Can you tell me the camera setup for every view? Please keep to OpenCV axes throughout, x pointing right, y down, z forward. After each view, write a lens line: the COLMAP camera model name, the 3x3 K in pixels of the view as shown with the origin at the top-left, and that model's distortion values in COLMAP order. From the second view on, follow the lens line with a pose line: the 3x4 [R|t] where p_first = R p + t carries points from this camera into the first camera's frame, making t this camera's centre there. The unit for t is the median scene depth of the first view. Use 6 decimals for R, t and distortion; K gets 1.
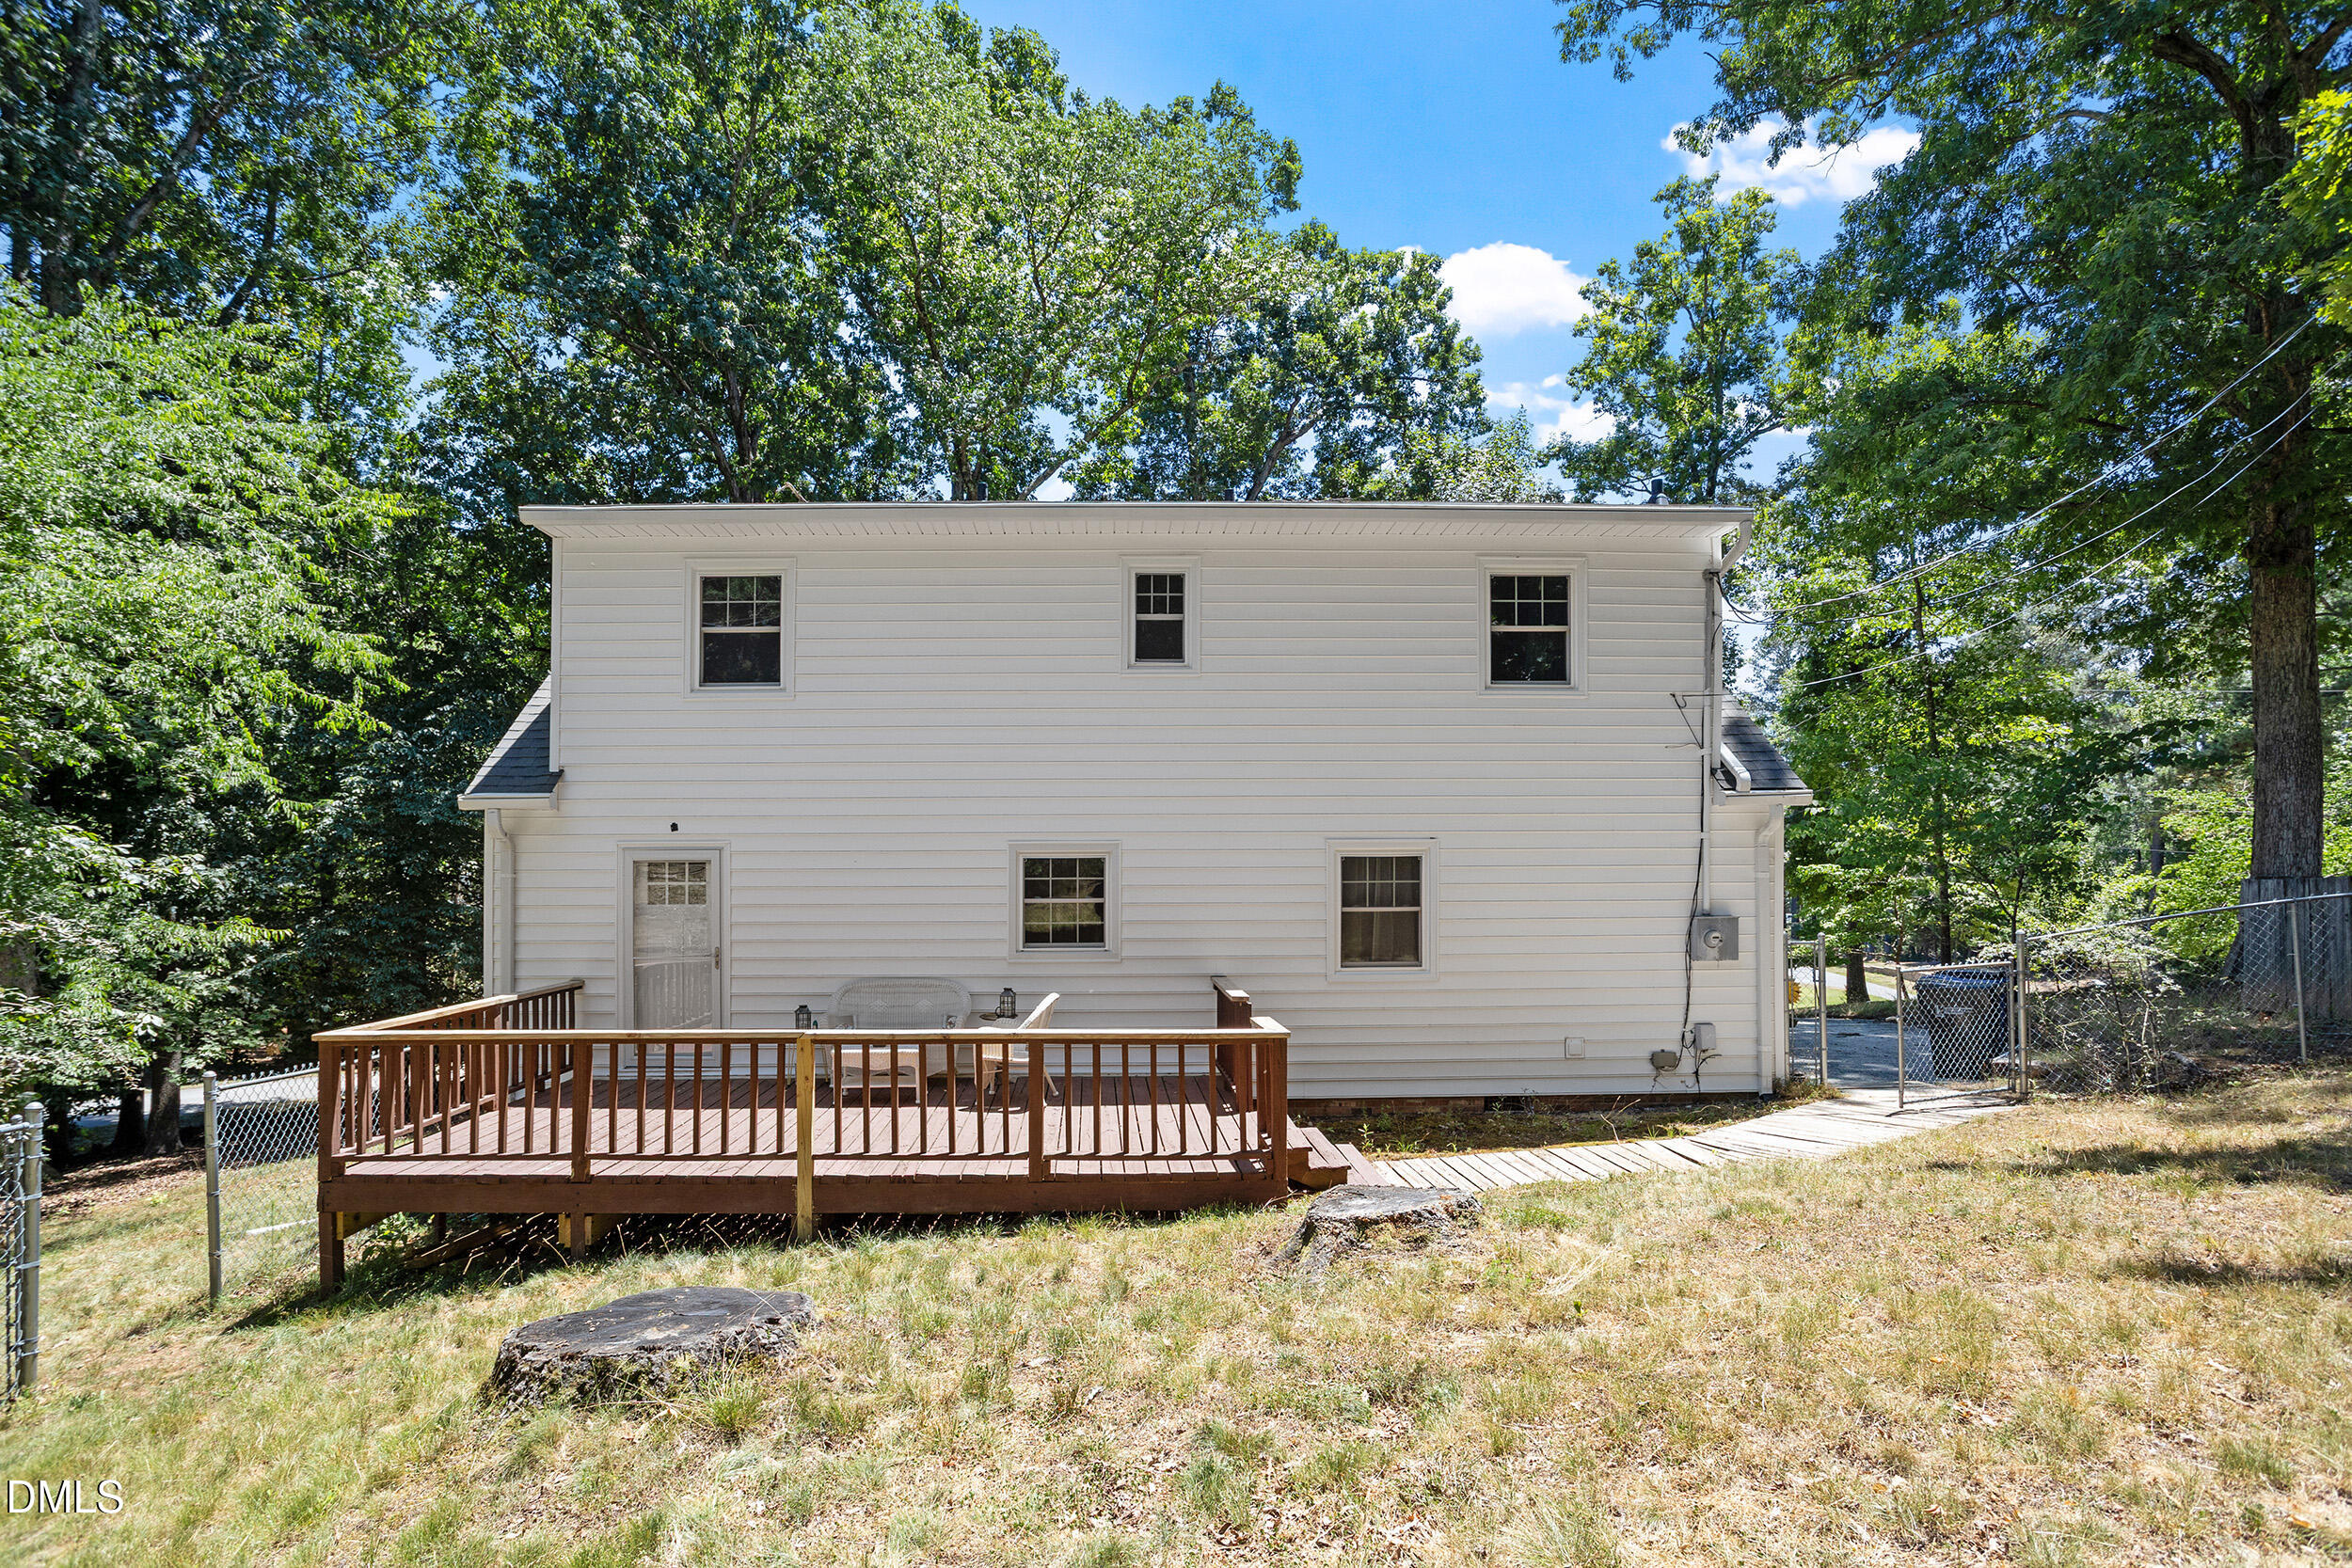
lens RADIAL K [[1155.1, 0, 1177.3], [0, 1155.1, 759.5], [0, 0, 1]] dist [-0.013473, 0.000312]
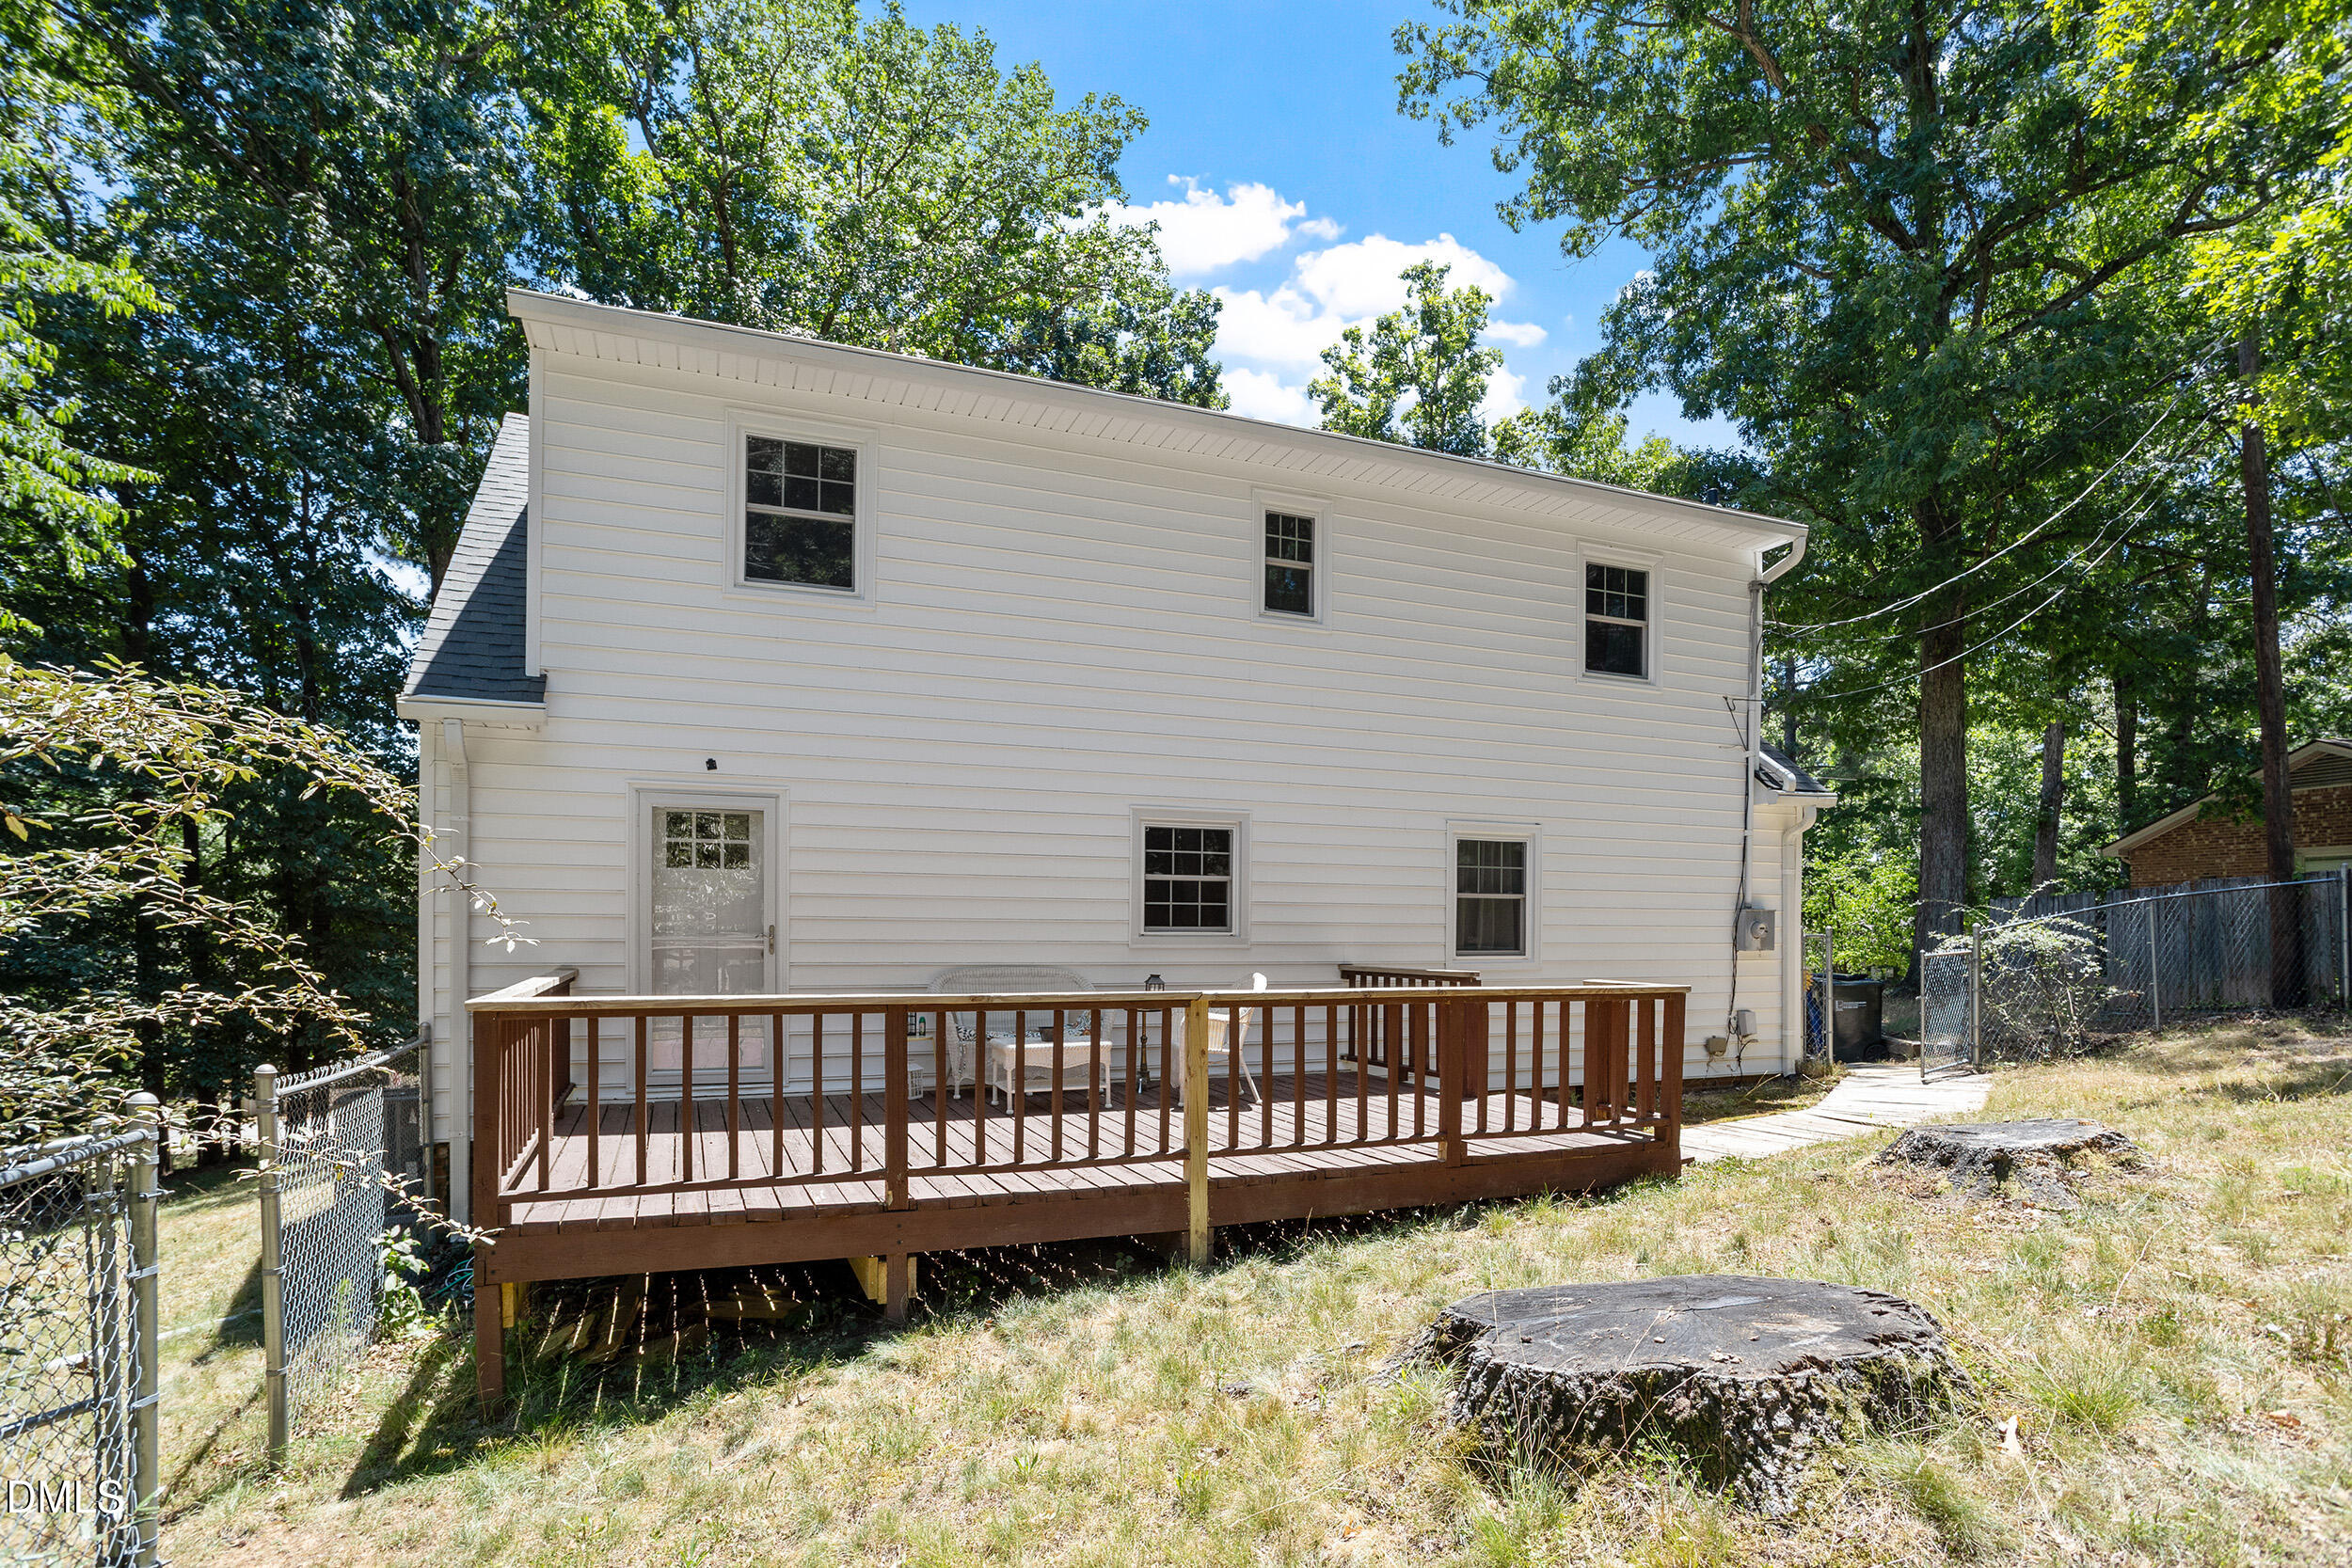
lens RADIAL K [[1168.7, 0, 1176.0], [0, 1168.7, 832.8], [0, 0, 1]] dist [-0.017538, -0.000336]
pose [[0.937049, 0.038913, 0.347023, -0.406851], [-0.043263, 0.999052, 0.004791, 0.084717], [-0.346508, -0.019503, 0.937844, 0.186320]]
